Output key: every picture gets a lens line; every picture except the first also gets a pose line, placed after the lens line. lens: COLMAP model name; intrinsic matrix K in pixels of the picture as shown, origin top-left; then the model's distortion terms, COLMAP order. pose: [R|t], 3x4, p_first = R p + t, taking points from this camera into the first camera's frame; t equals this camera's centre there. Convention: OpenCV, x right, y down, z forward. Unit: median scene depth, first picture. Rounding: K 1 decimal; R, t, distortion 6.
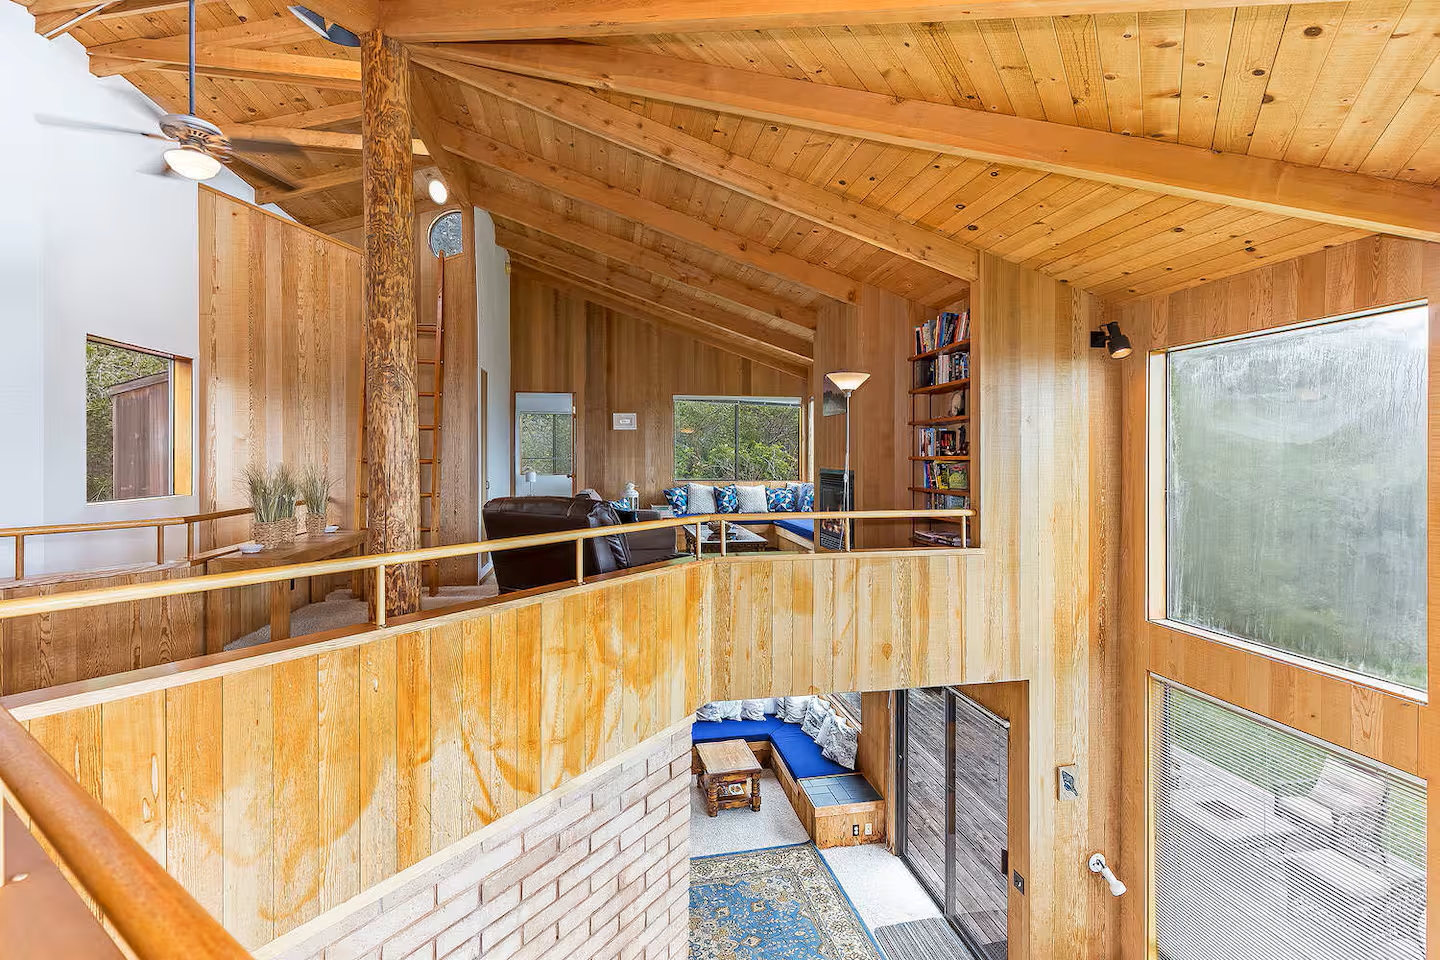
lens RADIAL K [[656.6, 0, 727.5], [0, 656.6, 453.8], [0, 0, 1]] dist [0.000093, 0.000247]
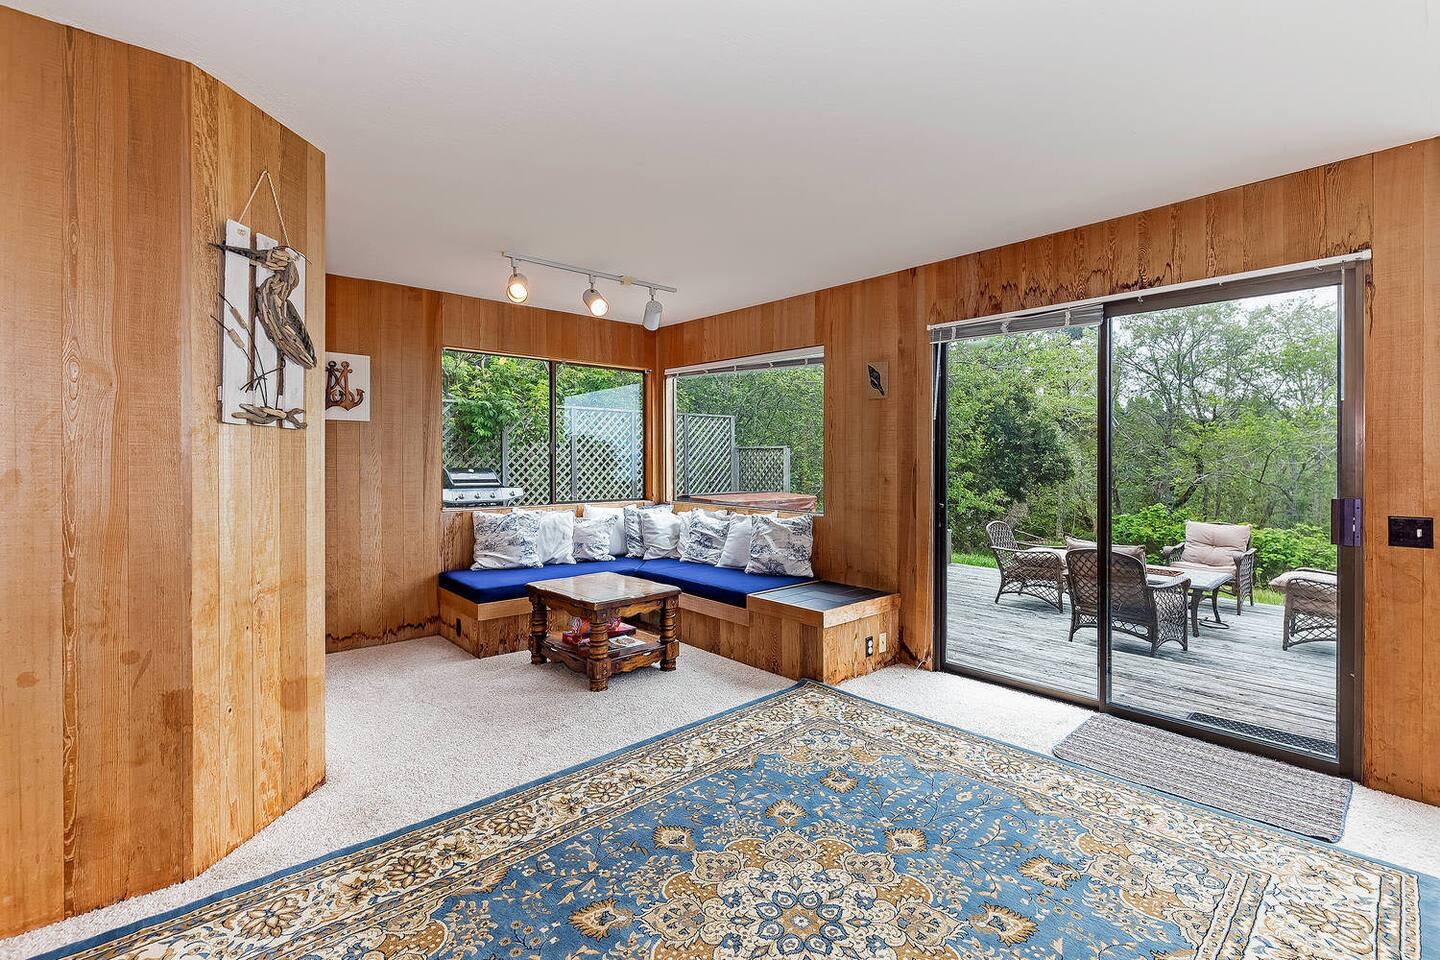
lens RADIAL K [[656.6, 0, 727.5], [0, 656.6, 453.8], [0, 0, 1]] dist [0.000093, 0.000247]
pose [[0.855982, 0.001414, 0.517003, -0.153285], [0.000014, 0.999996, -0.002759, 0.294062], [-0.517005, 0.002368, 0.855979, 0.413052]]
